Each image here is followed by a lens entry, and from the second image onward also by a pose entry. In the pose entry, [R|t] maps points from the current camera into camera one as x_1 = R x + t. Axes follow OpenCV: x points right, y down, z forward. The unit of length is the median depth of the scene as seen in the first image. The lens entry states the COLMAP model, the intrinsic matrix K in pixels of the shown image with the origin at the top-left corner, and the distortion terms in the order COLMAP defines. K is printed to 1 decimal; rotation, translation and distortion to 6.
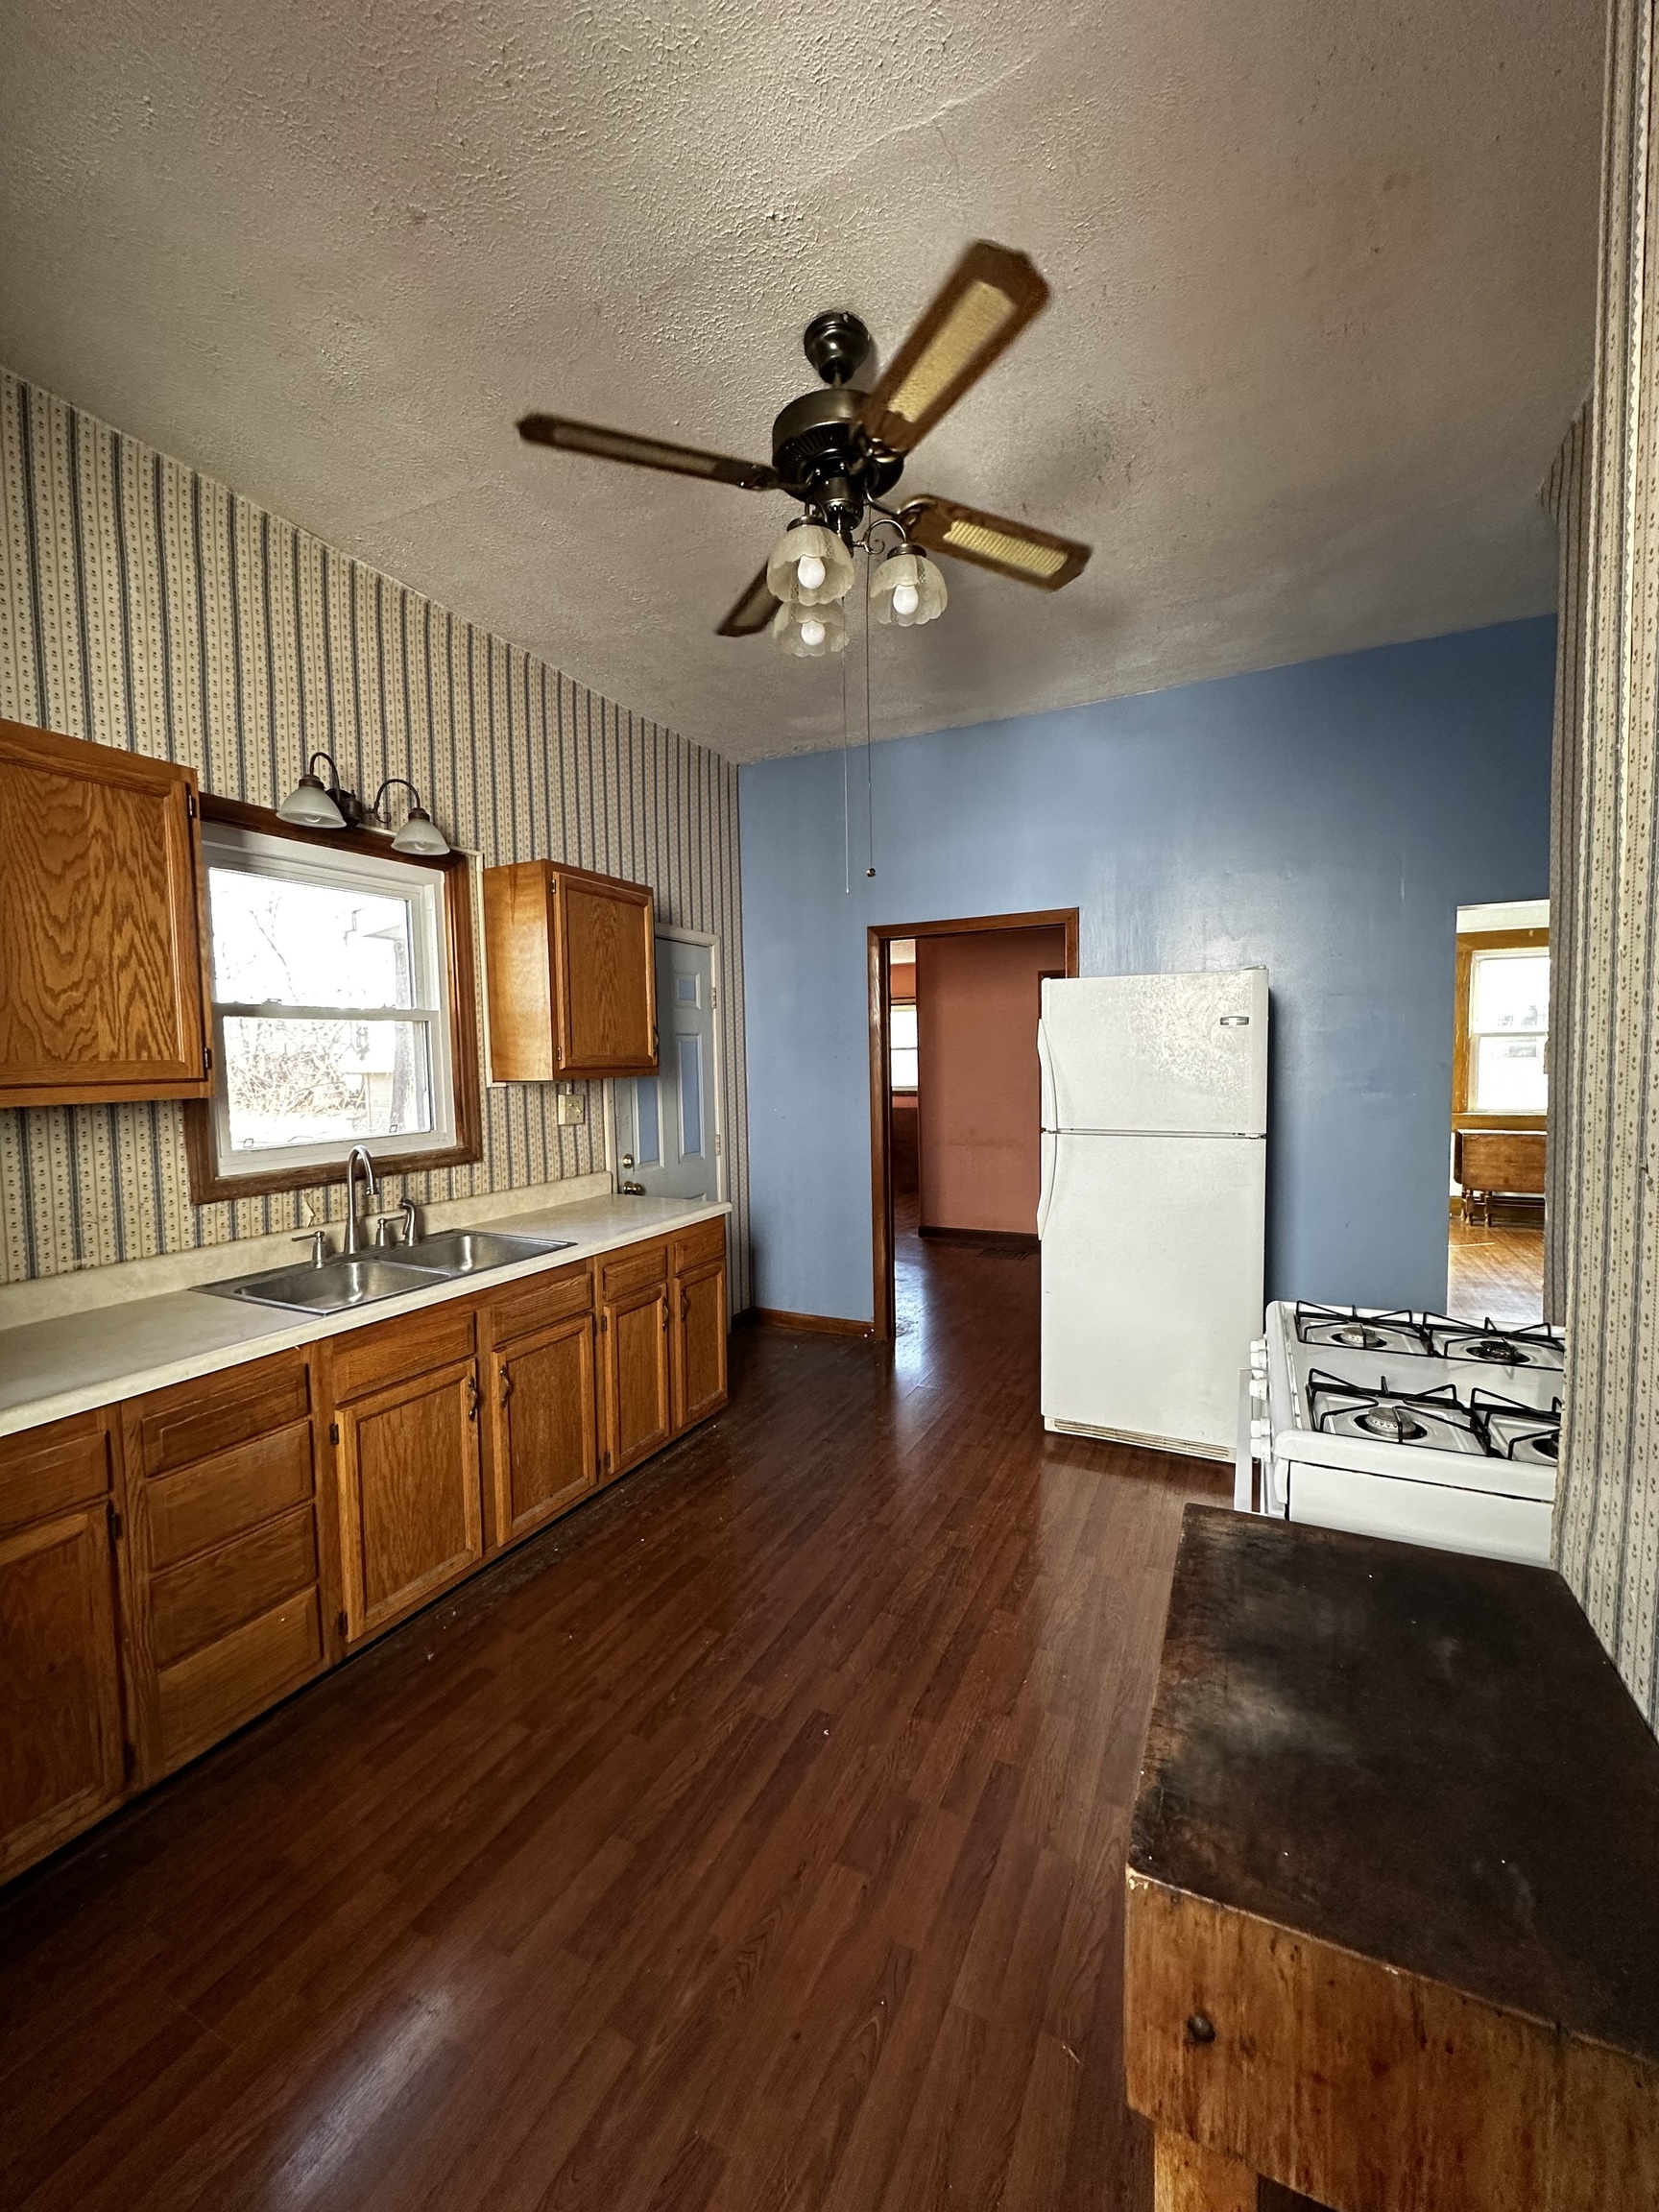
lens RADIAL K [[883.1, 0, 829.5], [0, 883.1, 1106.0], [0, 0, 1]] dist [-0.001364, -0.000242]
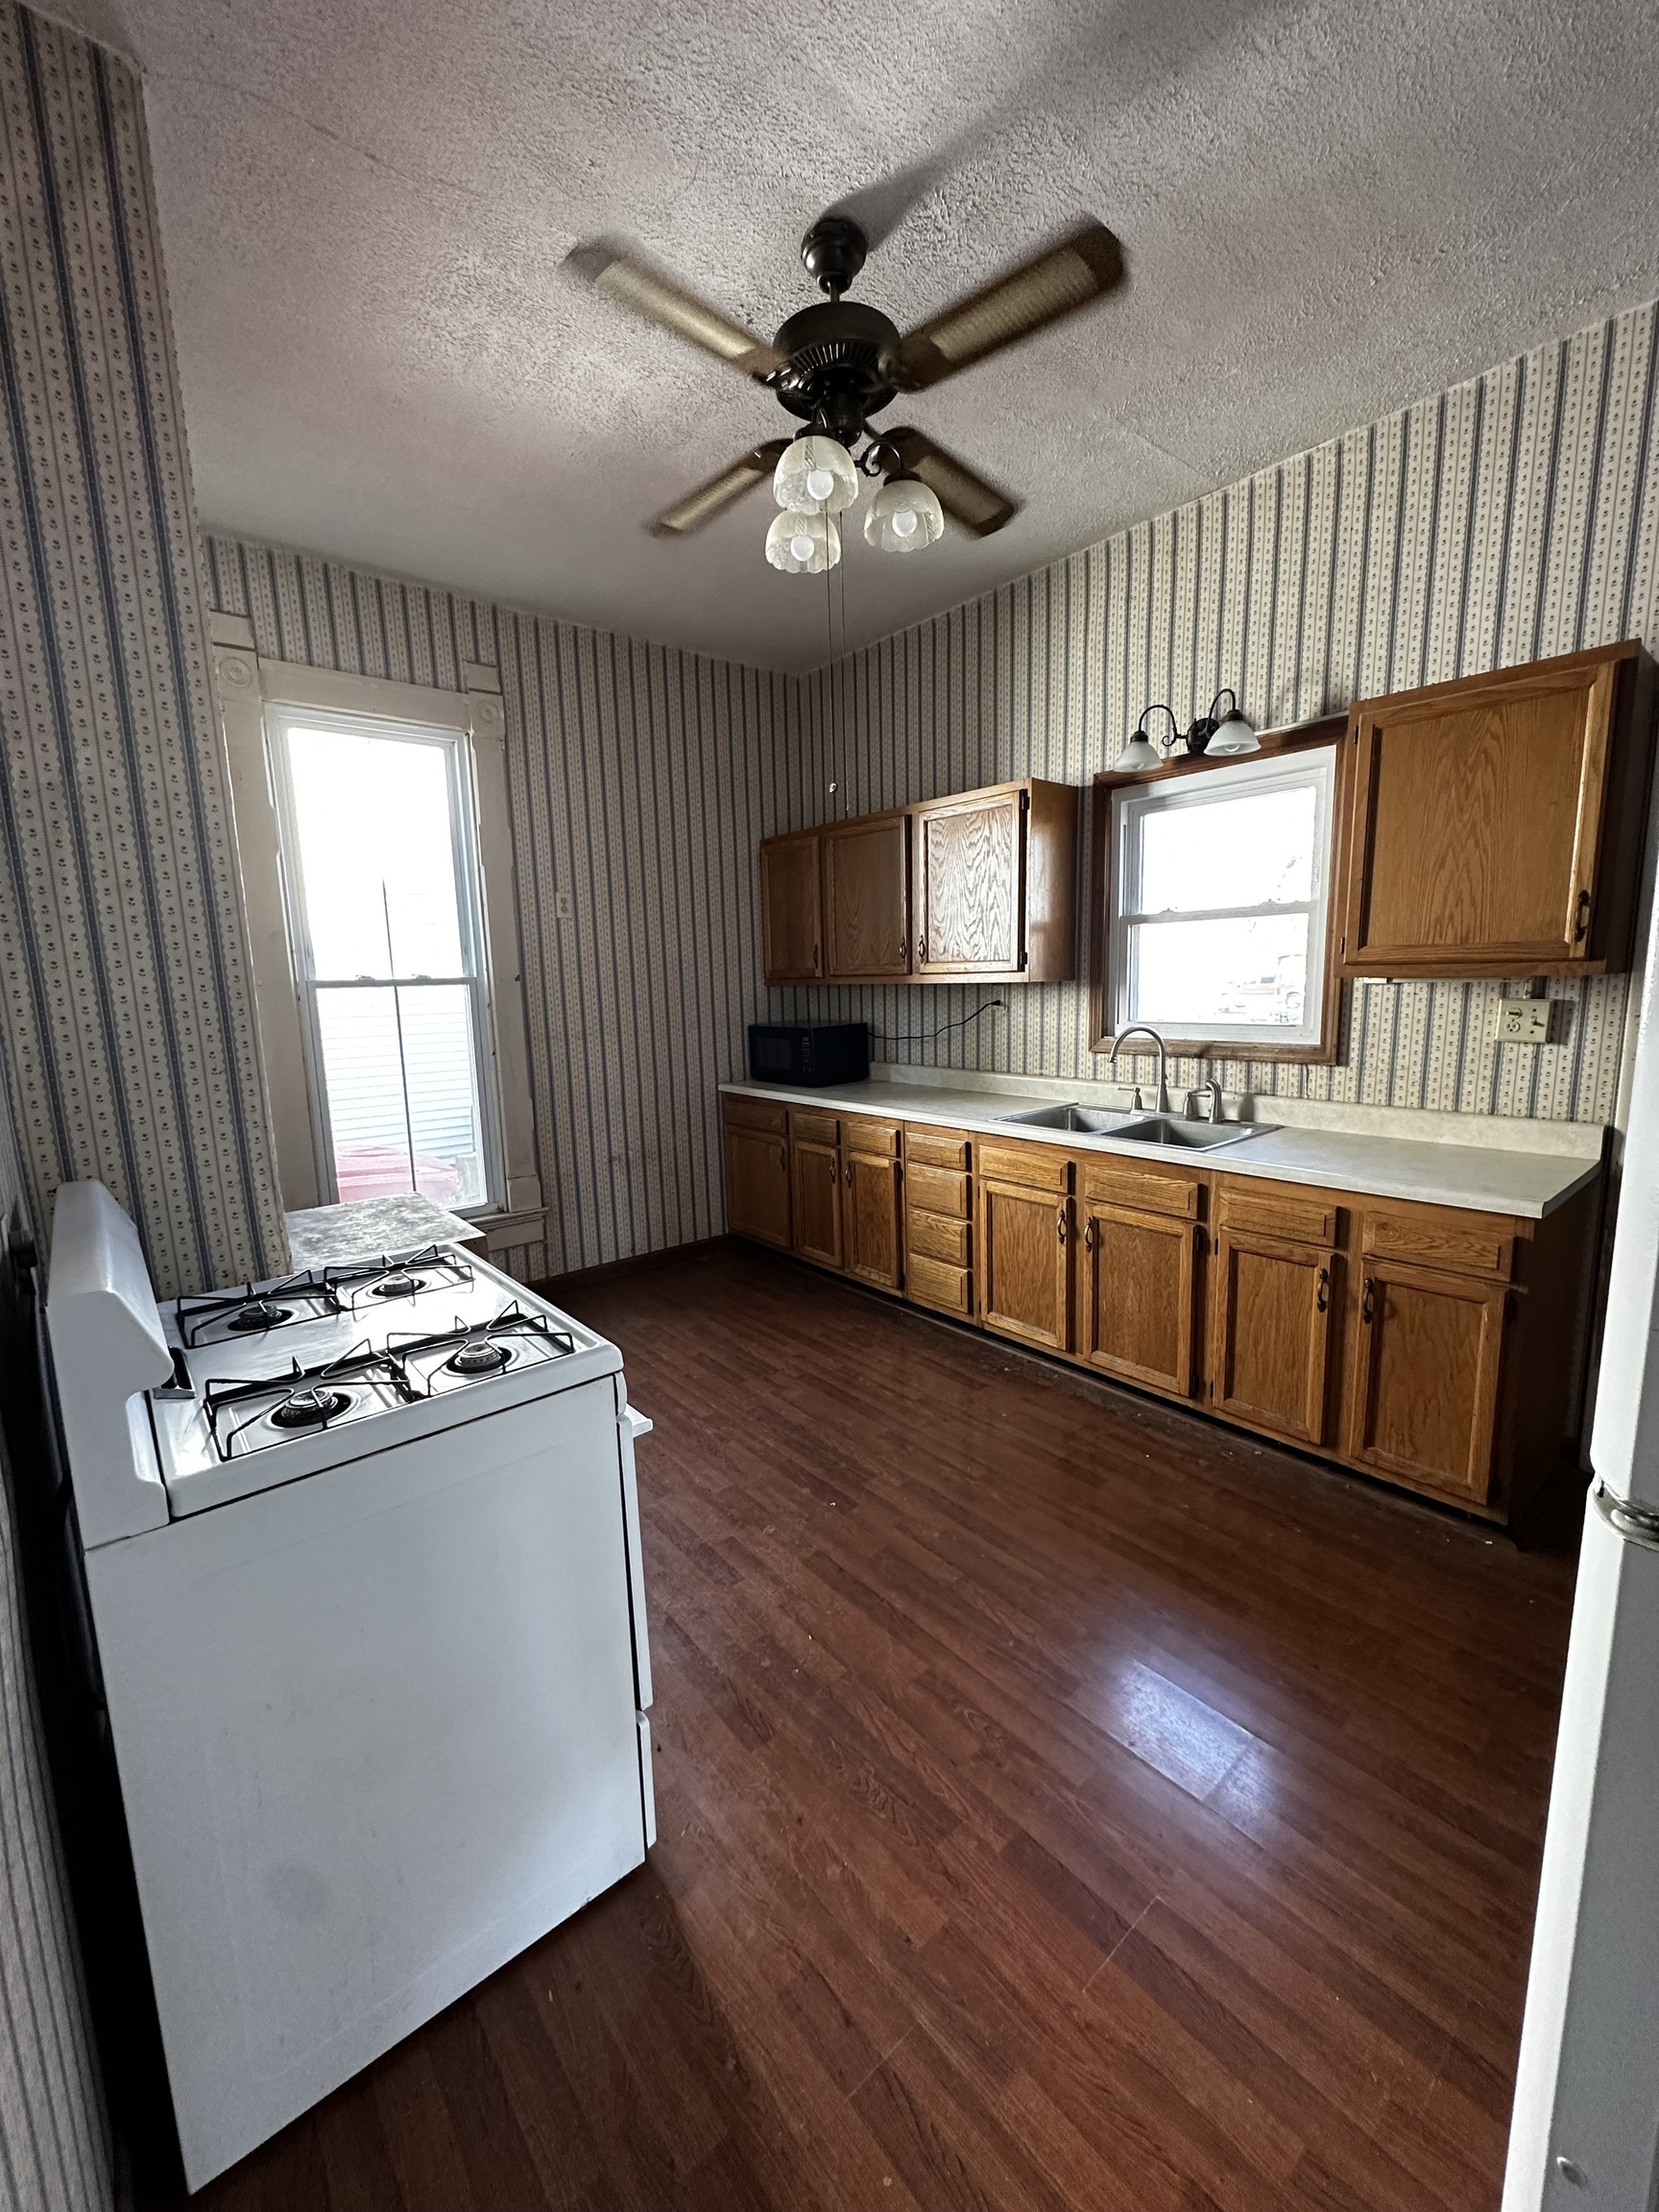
lens RADIAL K [[883.1, 0, 829.5], [0, 883.1, 1106.0], [0, 0, 1]] dist [-0.001364, -0.000242]
pose [[-0.408980, 0.160890, -0.898248, 0.723194], [-0.022160, 0.982293, 0.186034, -0.060154], [0.912274, 0.095989, -0.398173, 1.001181]]
